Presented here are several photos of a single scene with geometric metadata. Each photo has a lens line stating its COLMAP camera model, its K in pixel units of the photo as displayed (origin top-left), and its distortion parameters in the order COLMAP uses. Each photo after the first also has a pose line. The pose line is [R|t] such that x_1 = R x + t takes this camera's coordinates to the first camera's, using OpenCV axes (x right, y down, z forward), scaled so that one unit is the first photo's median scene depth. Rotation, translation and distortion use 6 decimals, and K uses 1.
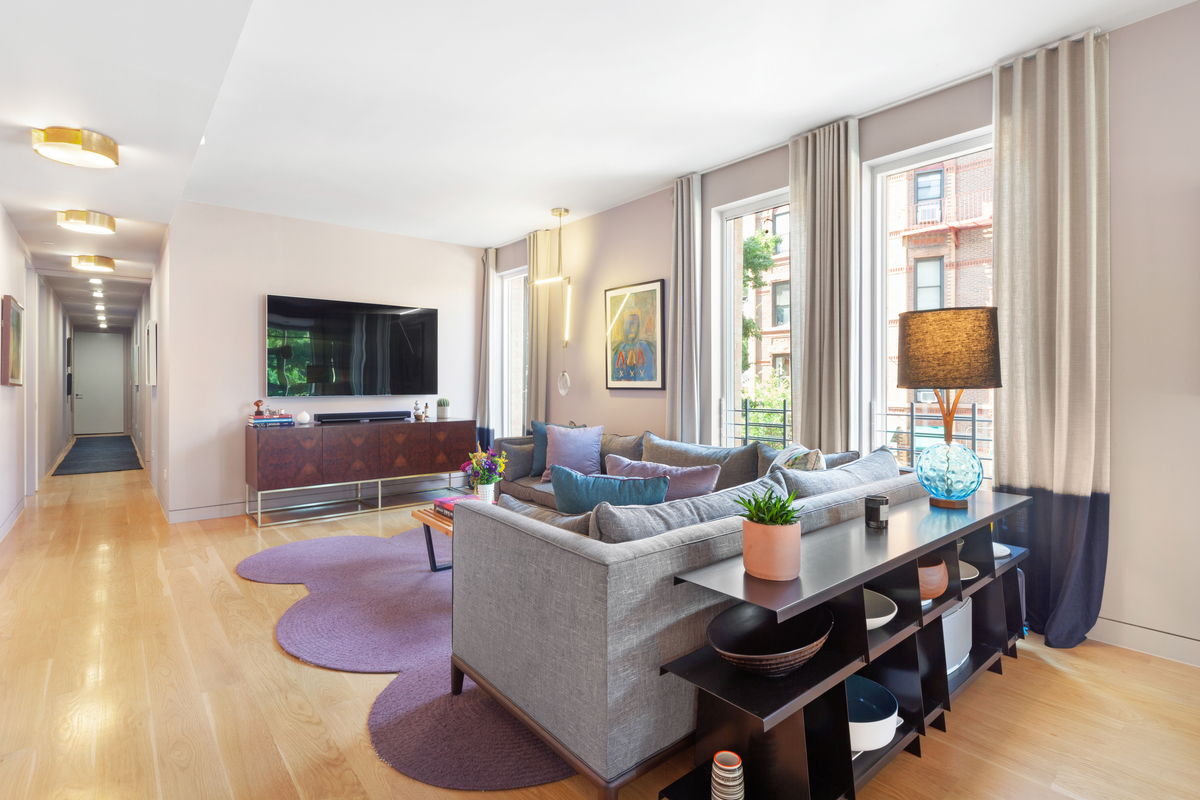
lens RADIAL K [[575.7, 0, 604.8], [0, 575.7, 380.8], [0, 0, 1]] dist [-0.011603, -0.000076]
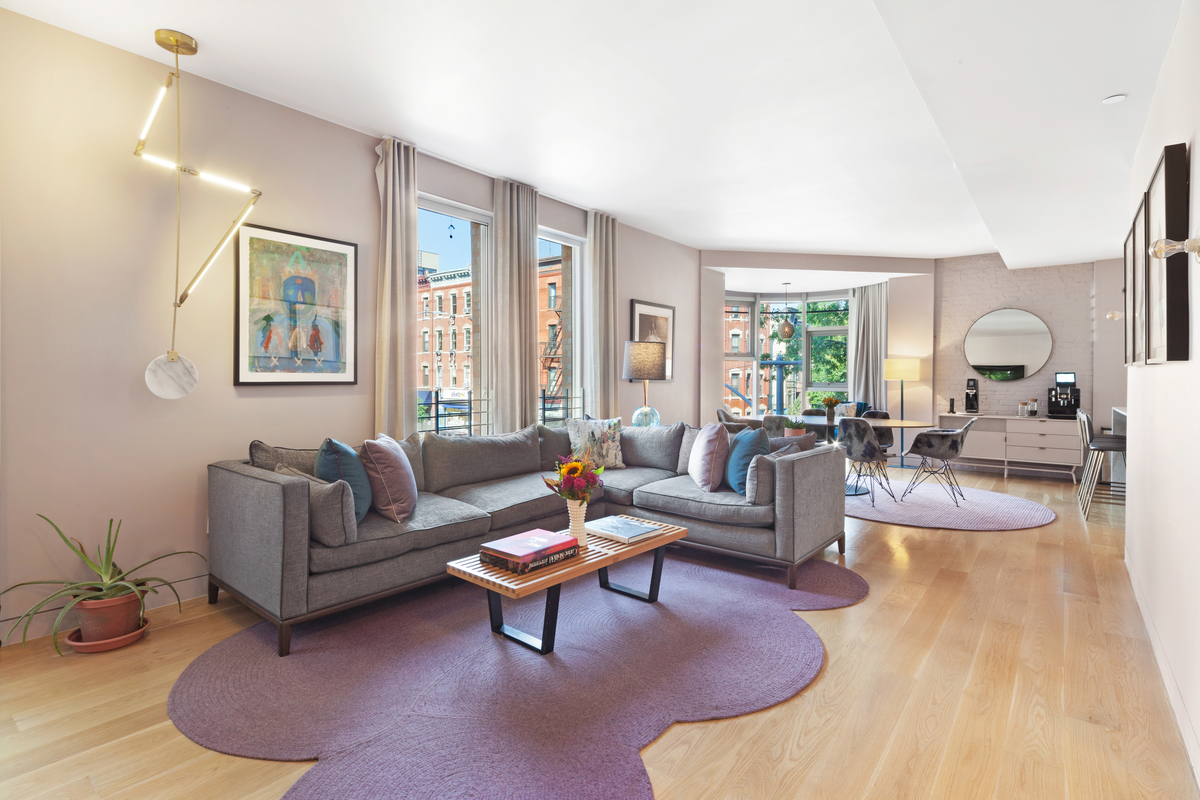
lens RADIAL K [[575.7, 0, 604.8], [0, 575.7, 380.8], [0, 0, 1]] dist [-0.011603, -0.000076]
pose [[-0.186208, -0.009845, 0.982461, -0.744138], [-0.007689, 0.999934, 0.008563, 0.001802], [-0.982480, -0.005960, -0.186271, 0.808287]]
